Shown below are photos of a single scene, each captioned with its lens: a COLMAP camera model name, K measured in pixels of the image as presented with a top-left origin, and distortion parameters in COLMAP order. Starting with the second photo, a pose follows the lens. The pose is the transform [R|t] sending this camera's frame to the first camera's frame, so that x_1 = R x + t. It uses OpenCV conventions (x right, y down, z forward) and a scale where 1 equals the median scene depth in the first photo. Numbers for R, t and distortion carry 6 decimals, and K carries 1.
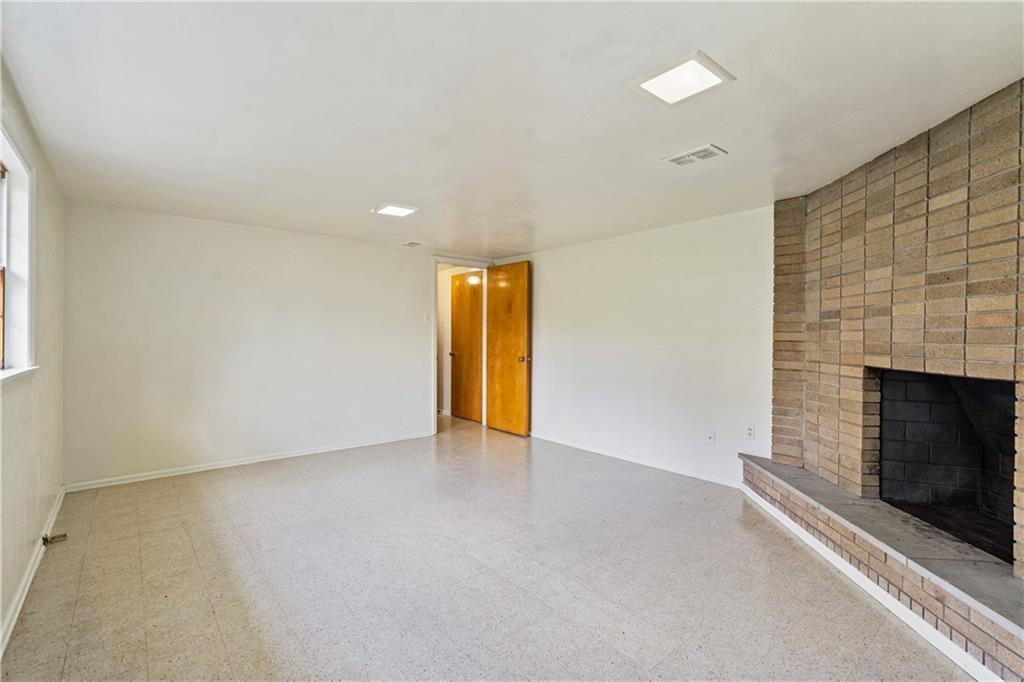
lens RADIAL K [[466.5, 0, 513.5], [0, 466.5, 337.1], [0, 0, 1]] dist [-0.002628, 0.001402]
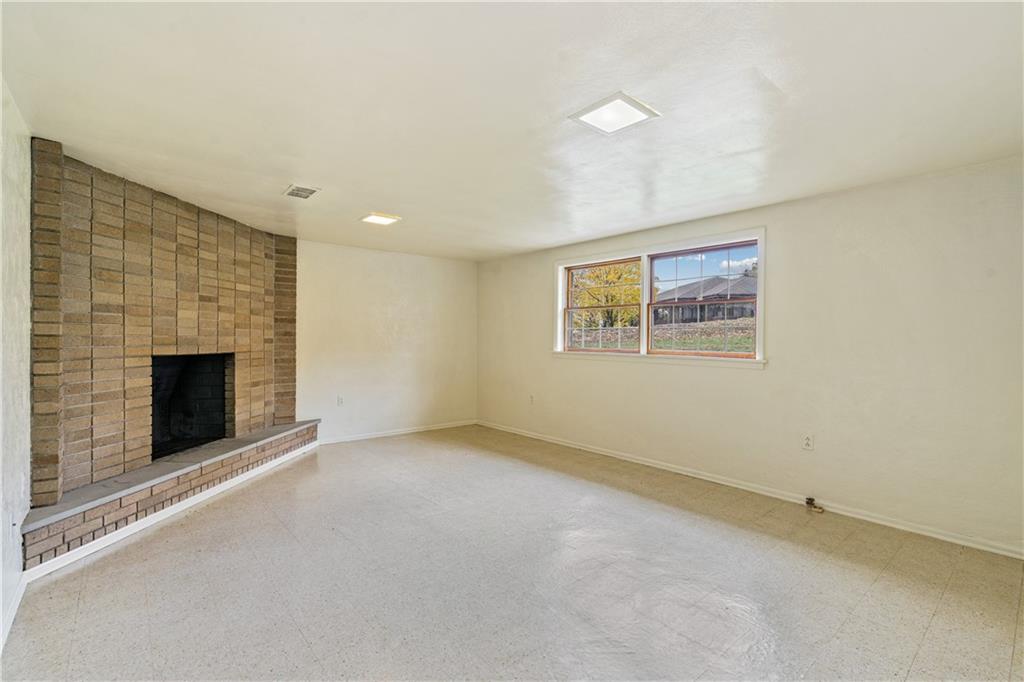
lens RADIAL K [[466.5, 0, 510.4], [0, 466.5, 340.8], [0, 0, 1]] dist [-0.002628, 0.001402]
pose [[-0.999904, -0.013791, 0.001054, -0.195099], [-0.013783, 0.999879, 0.007210, 0.002065], [-0.001154, 0.007195, -0.999973, 2.343719]]
